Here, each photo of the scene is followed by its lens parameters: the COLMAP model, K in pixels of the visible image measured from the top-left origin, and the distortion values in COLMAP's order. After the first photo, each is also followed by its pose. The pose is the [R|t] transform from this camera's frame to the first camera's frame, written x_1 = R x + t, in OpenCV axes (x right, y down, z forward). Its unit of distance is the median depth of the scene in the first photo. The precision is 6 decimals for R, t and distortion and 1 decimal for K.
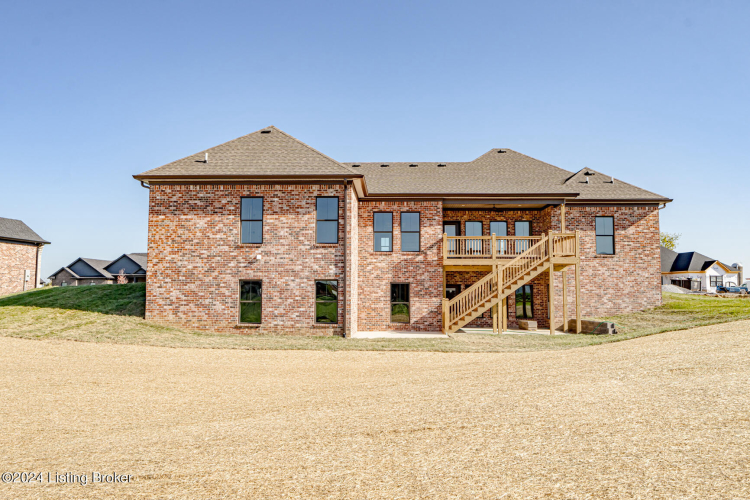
lens RADIAL K [[588.9, 0, 374.9], [0, 588.9, 248.2], [0, 0, 1]] dist [0.044825, 0.002389]
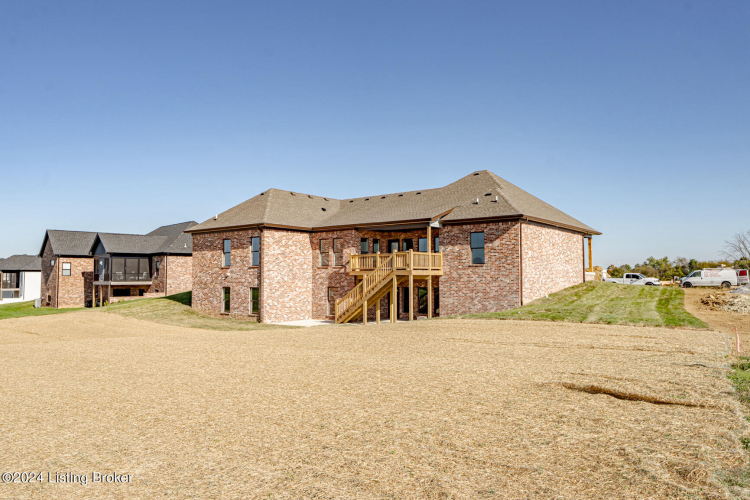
lens RADIAL K [[526.3, 0, 373.8], [0, 526.3, 248.9], [0, 0, 1]] dist [0.068895, -0.000074]
pose [[0.794122, -0.037334, -0.606611, 0.914293], [0.050710, 0.998701, 0.004920, -0.037617], [0.605639, -0.034669, 0.794984, 0.022526]]
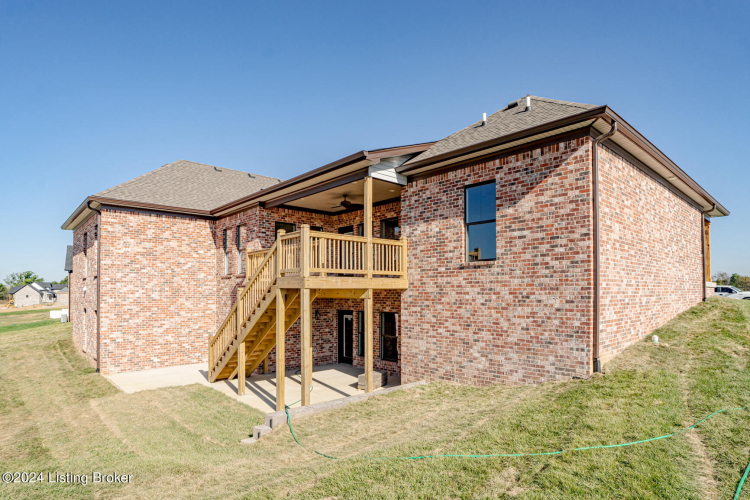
lens RADIAL K [[417.7, 0, 370.8], [0, 417.7, 287.0], [0, 0, 1]] dist [-0.025196, -0.000102]
pose [[0.680615, -0.015317, -0.732481, 0.609304], [0.062397, 0.997361, 0.037123, 0.014505], [0.729980, -0.070971, 0.679774, 0.728122]]
